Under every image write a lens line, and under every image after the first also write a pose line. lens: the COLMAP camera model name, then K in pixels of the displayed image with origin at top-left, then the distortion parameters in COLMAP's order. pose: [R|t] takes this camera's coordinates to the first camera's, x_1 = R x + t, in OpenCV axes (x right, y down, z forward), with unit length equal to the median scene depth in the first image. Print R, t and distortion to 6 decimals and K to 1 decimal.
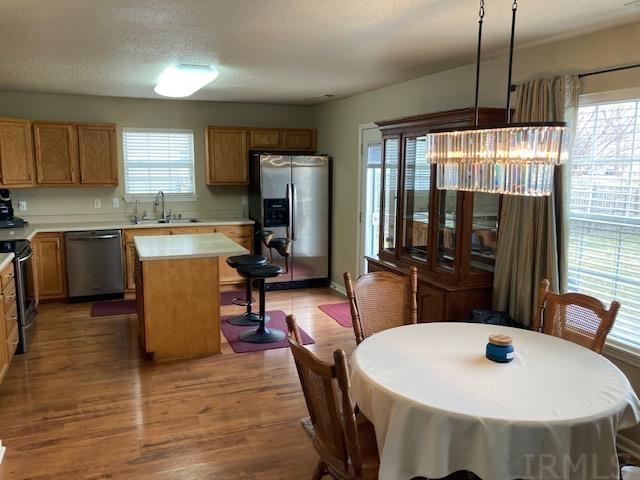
lens RADIAL K [[524.1, 0, 315.8], [0, 524.1, 237.6], [0, 0, 1]] dist [0.041978, -0.052756]
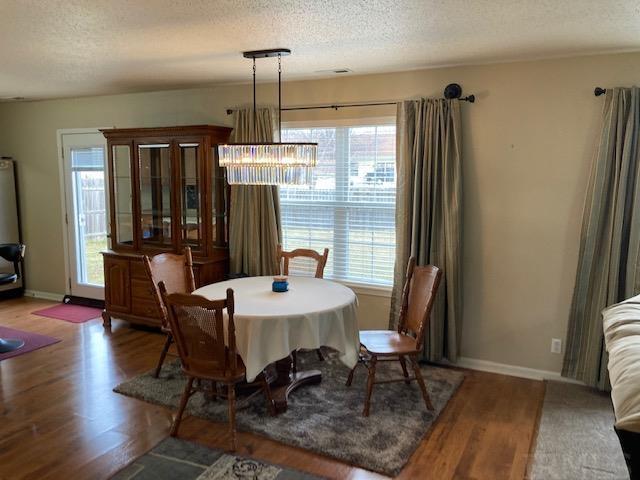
lens RADIAL K [[524.1, 0, 320.5], [0, 524.1, 237.5], [0, 0, 1]] dist [0.041978, -0.052756]
pose [[0.741695, -0.090870, 0.664553, -0.288325], [0.096769, 0.994912, 0.028042, 0.019095], [-0.663720, 0.043510, 0.746714, -0.123057]]
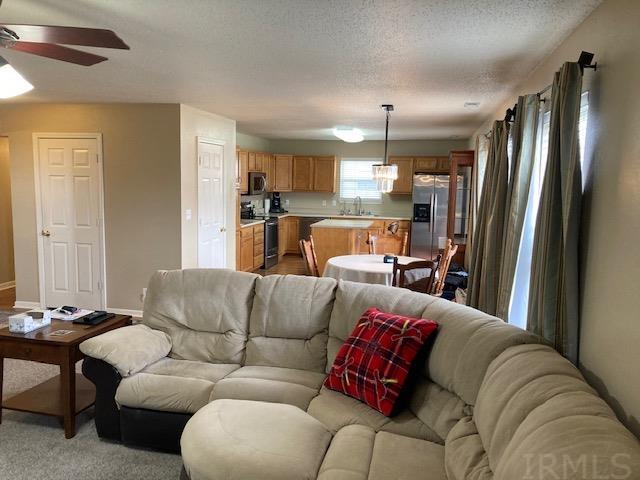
lens RADIAL K [[524.1, 0, 316.6], [0, 524.1, 240.9], [0, 0, 1]] dist [0.041978, -0.052756]
pose [[0.831187, 0.078134, -0.550476, 0.674022], [-0.093850, 0.995586, -0.000395, 0.081340], [0.548015, 0.051991, 0.834851, -0.557124]]
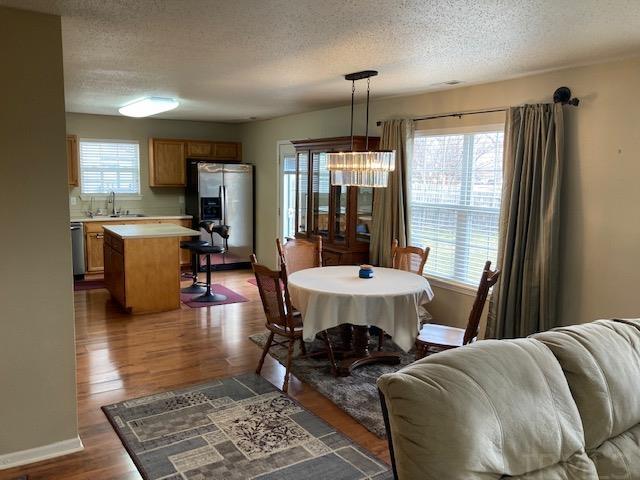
lens RADIAL K [[524.1, 0, 319.9], [0, 524.1, 240.9], [0, 0, 1]] dist [0.041978, -0.052756]
pose [[0.982659, -0.012719, 0.184984, -0.070069], [0.014318, 0.999871, -0.007313, 0.055515], [-0.184867, 0.009834, 0.982714, -0.370878]]
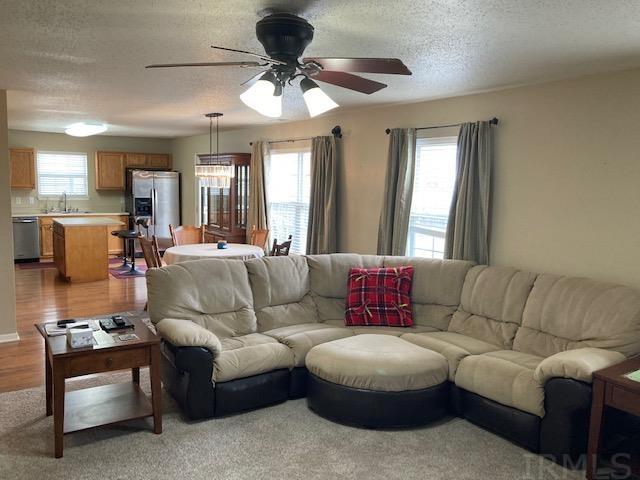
lens RADIAL K [[524.1, 0, 323.4], [0, 524.1, 241.8], [0, 0, 1]] dist [0.041978, -0.052756]
pose [[0.974479, -0.010813, 0.224218, 0.125301], [0.015384, 0.999708, -0.018652, 0.125252], [-0.223951, 0.021626, 0.974361, -0.878231]]
